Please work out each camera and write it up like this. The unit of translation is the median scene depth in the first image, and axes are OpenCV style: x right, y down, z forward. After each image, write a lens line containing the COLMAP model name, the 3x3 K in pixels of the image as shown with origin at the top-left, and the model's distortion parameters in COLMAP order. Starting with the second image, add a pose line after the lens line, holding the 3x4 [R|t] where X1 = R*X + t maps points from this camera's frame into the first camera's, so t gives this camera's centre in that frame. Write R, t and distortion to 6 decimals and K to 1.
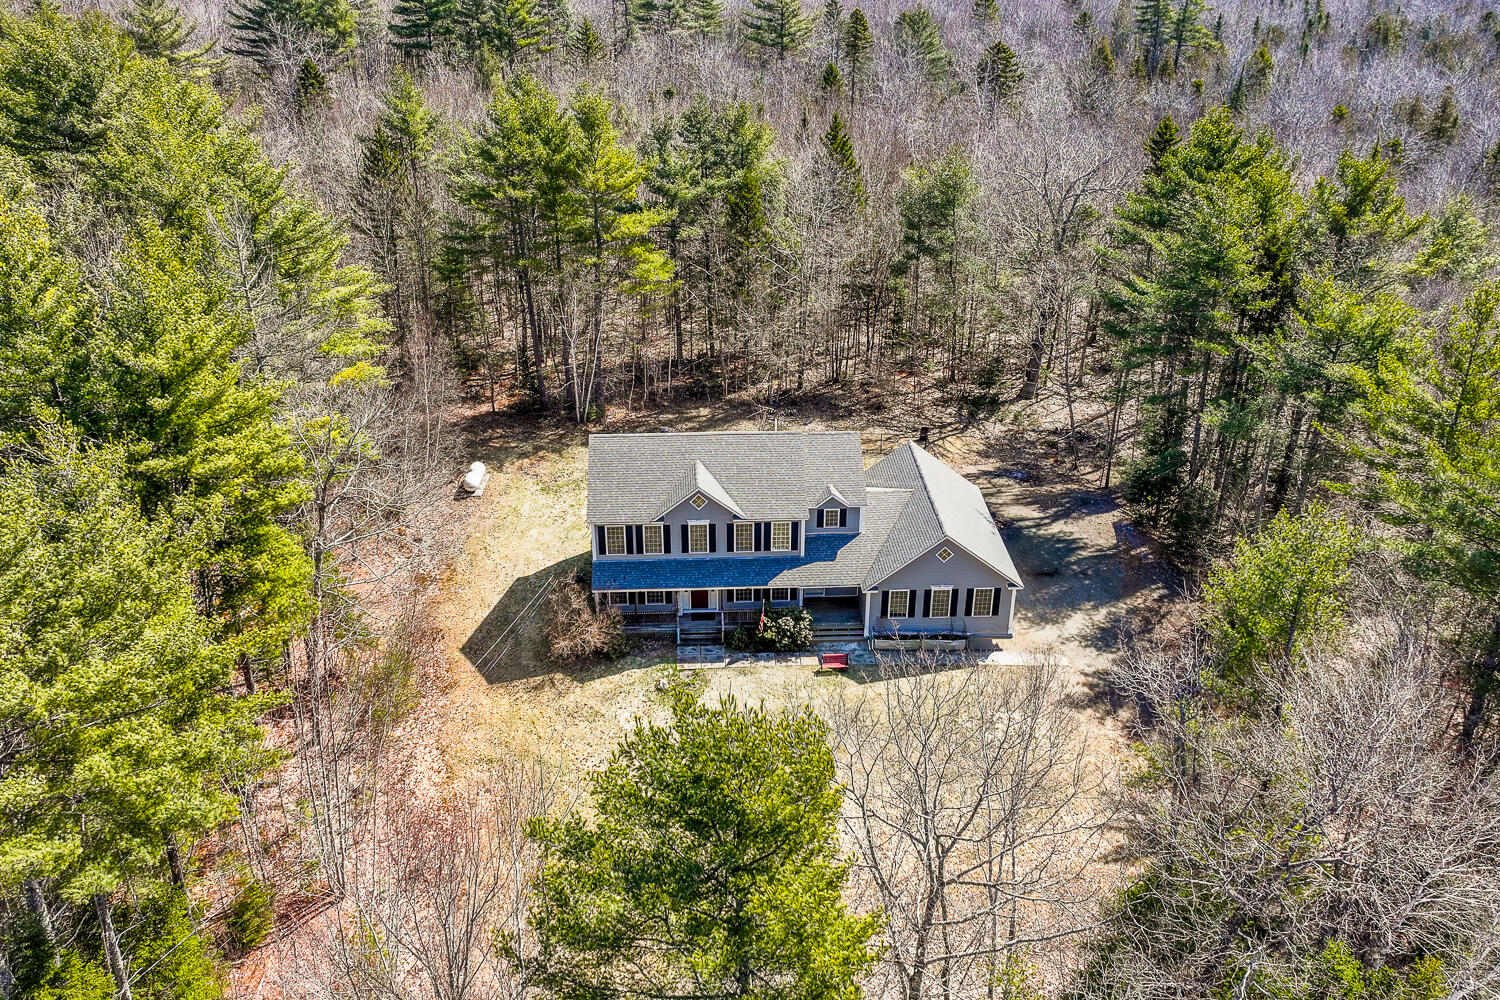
lens RADIAL K [[1264.2, 0, 750.0], [0, 1264.2, 500.0], [0, 0, 1]] dist [0.005265, -0.004355]
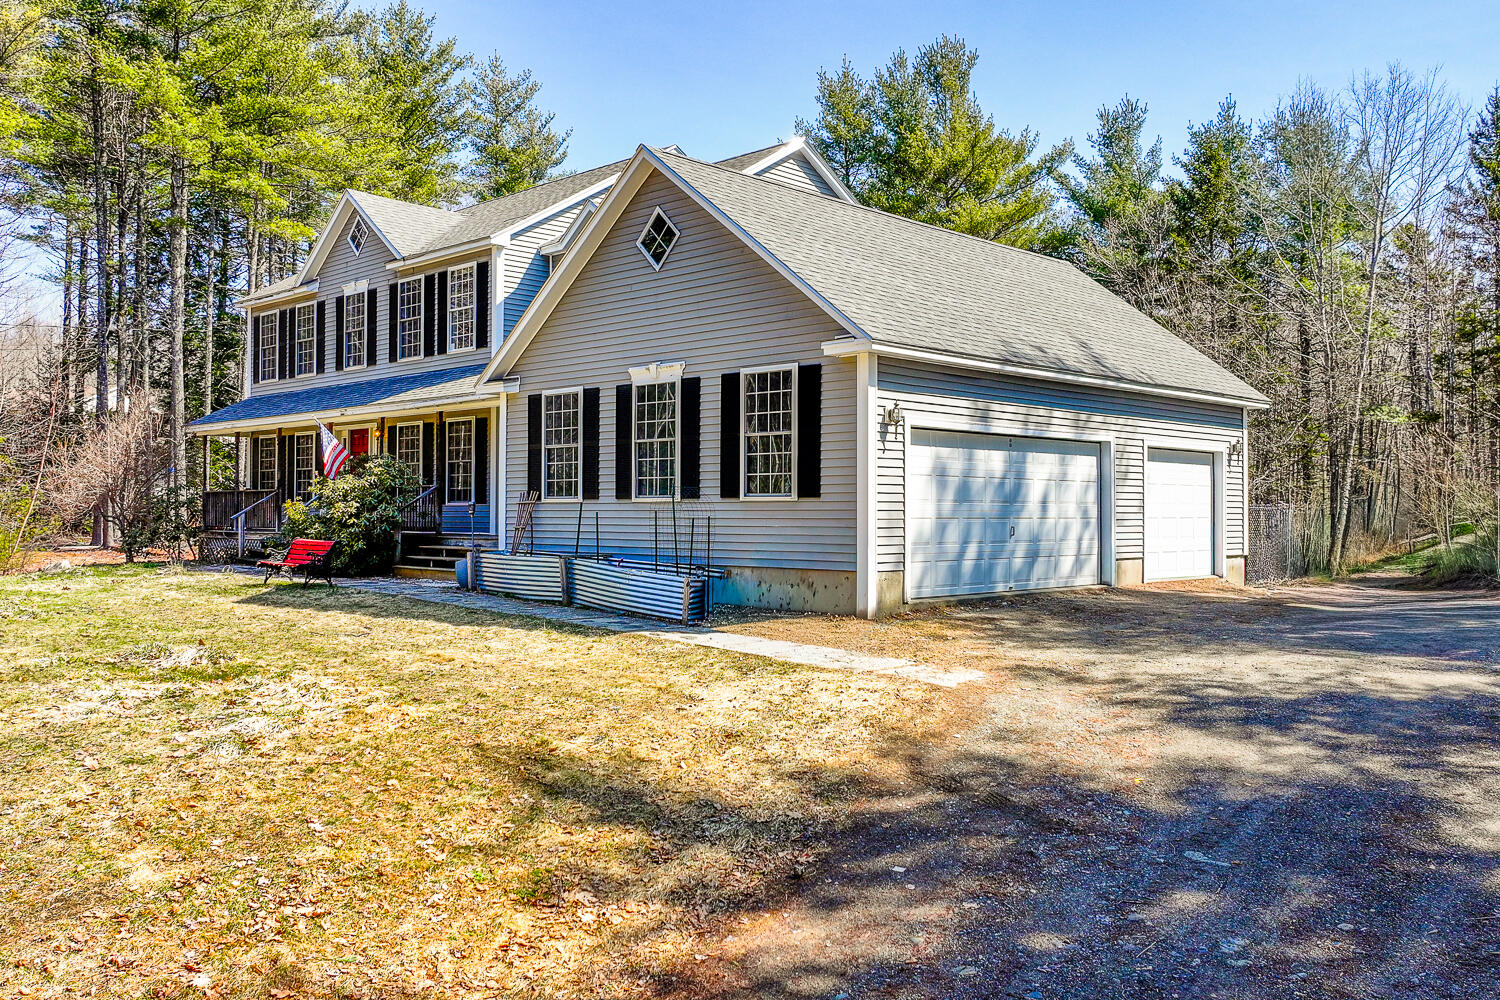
lens RADIAL K [[1264.2, 0, 750.0], [0, 1264.2, 500.0], [0, 0, 1]] dist [0.005265, -0.004355]
pose [[0.678398, -0.010273, -0.734622, 0.353493], [-0.338288, 0.883233, -0.324748, 0.169495], [0.652178, 0.468823, 0.595708, 0.823408]]
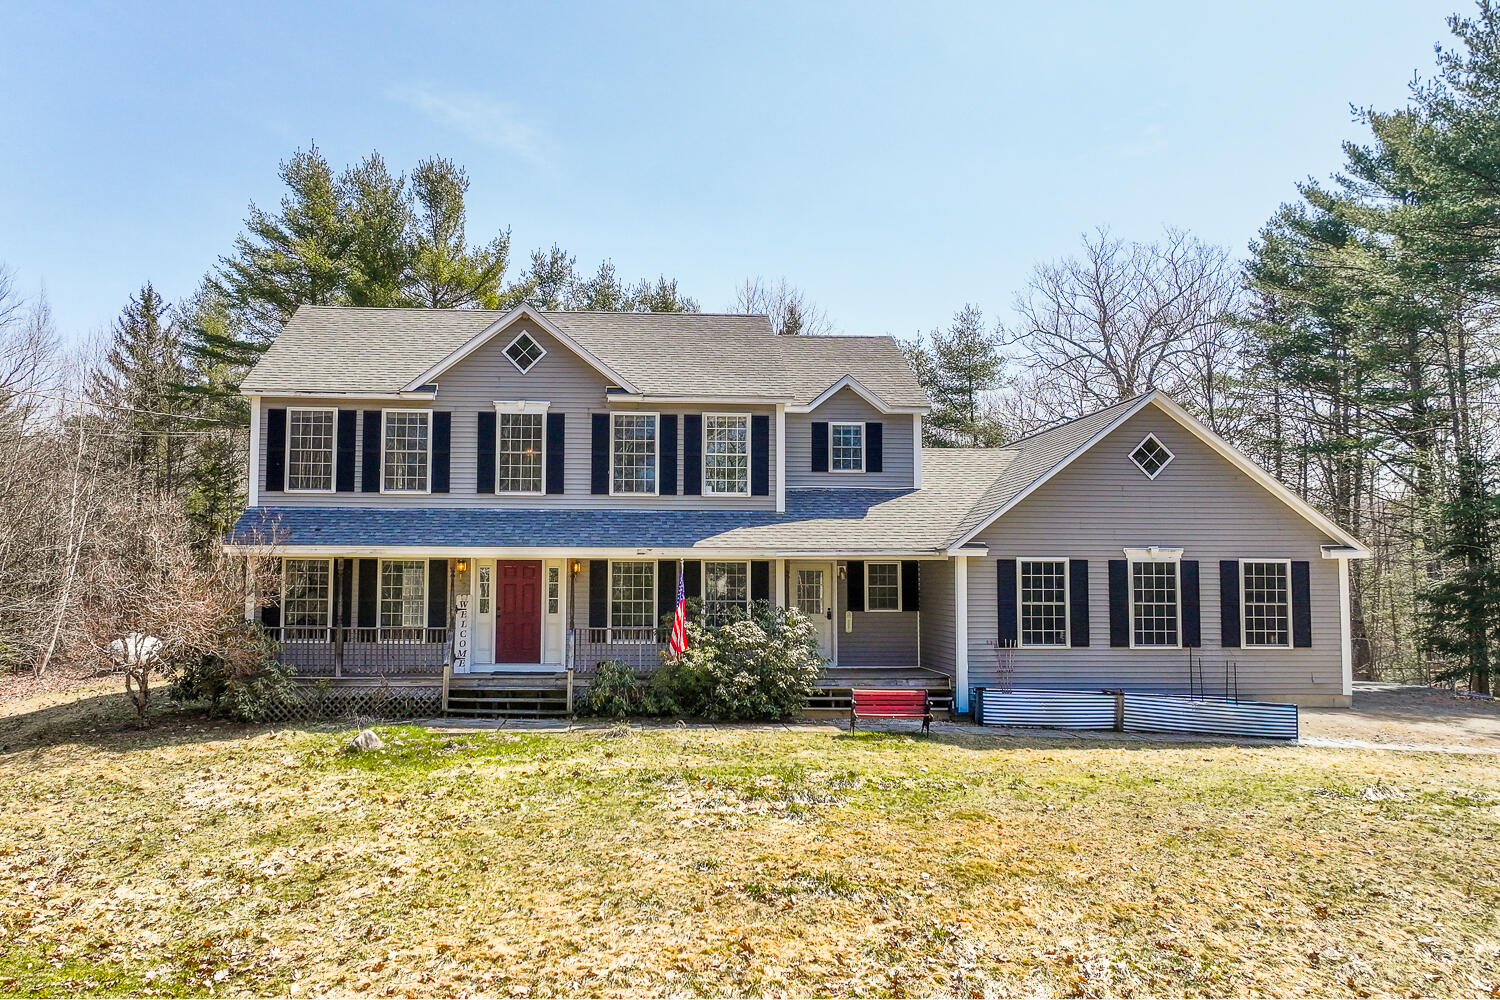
lens RADIAL K [[1251.3, 0, 689.6], [0, 1251.3, 498.8], [0, 0, 1]] dist [0.002936, -0.000240]
pose [[1.000000, -0.000135, -0.000602, 0.012524], [-0.000195, 0.856970, -0.515366, 0.237331], [0.000586, 0.515366, 0.856970, 0.640967]]
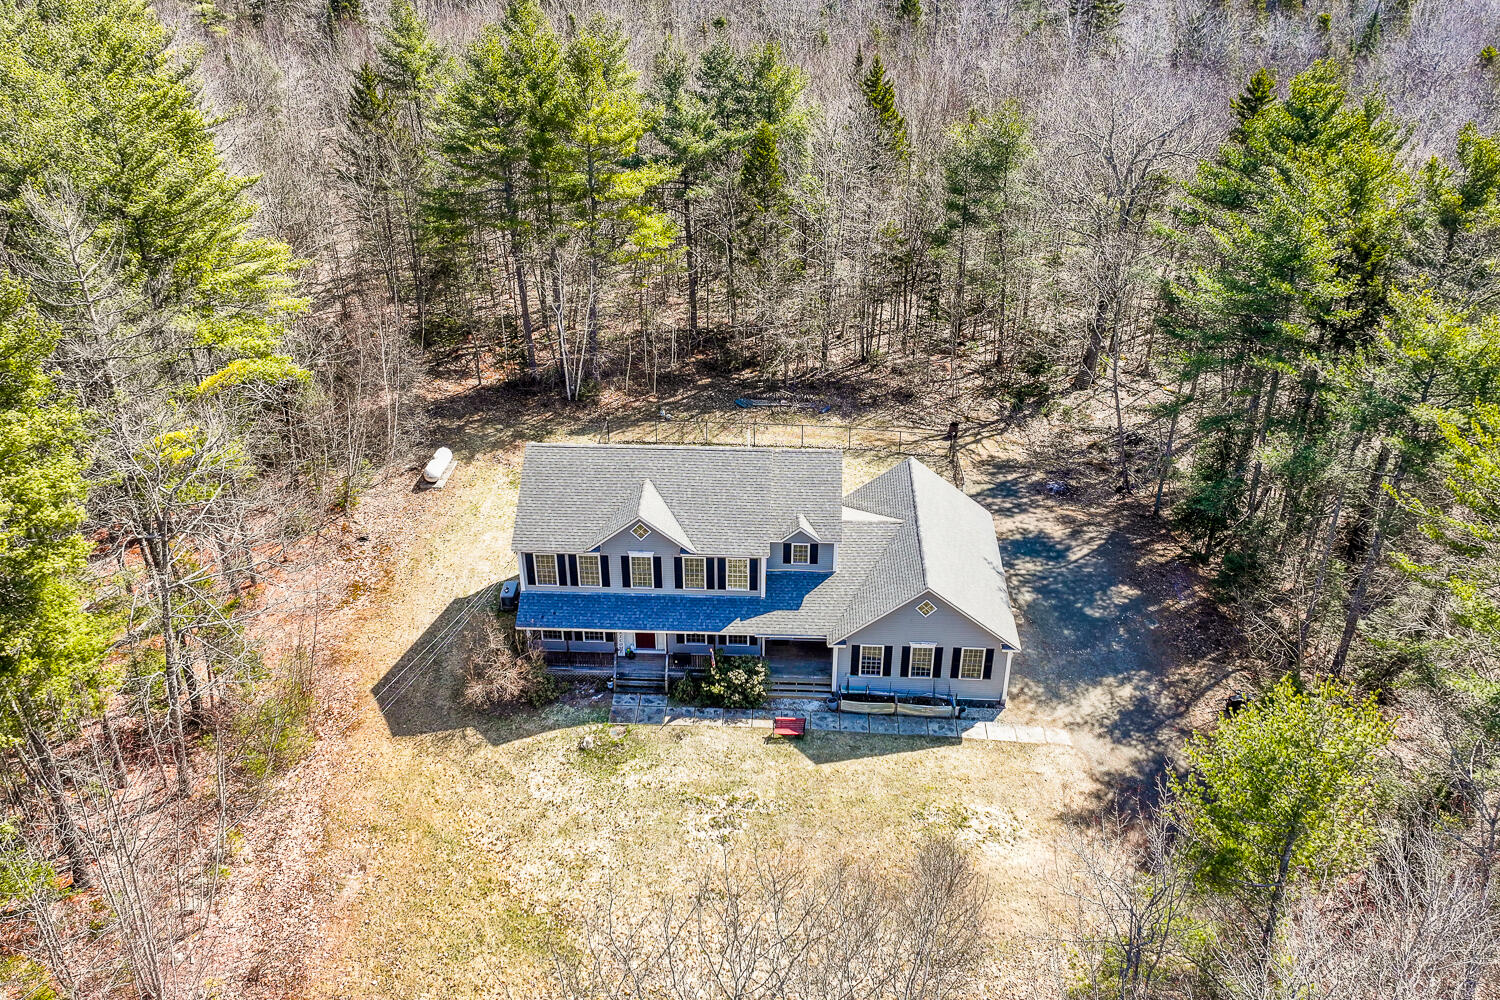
lens RADIAL K [[1264.2, 0, 750.0], [0, 1264.2, 500.0], [0, 0, 1]] dist [0.005265, -0.004355]
pose [[0.995361, 0.046670, -0.084128, 0.098702], [-0.041474, 0.997184, 0.062487, -0.072387], [0.086807, -0.058708, 0.994494, 0.147447]]
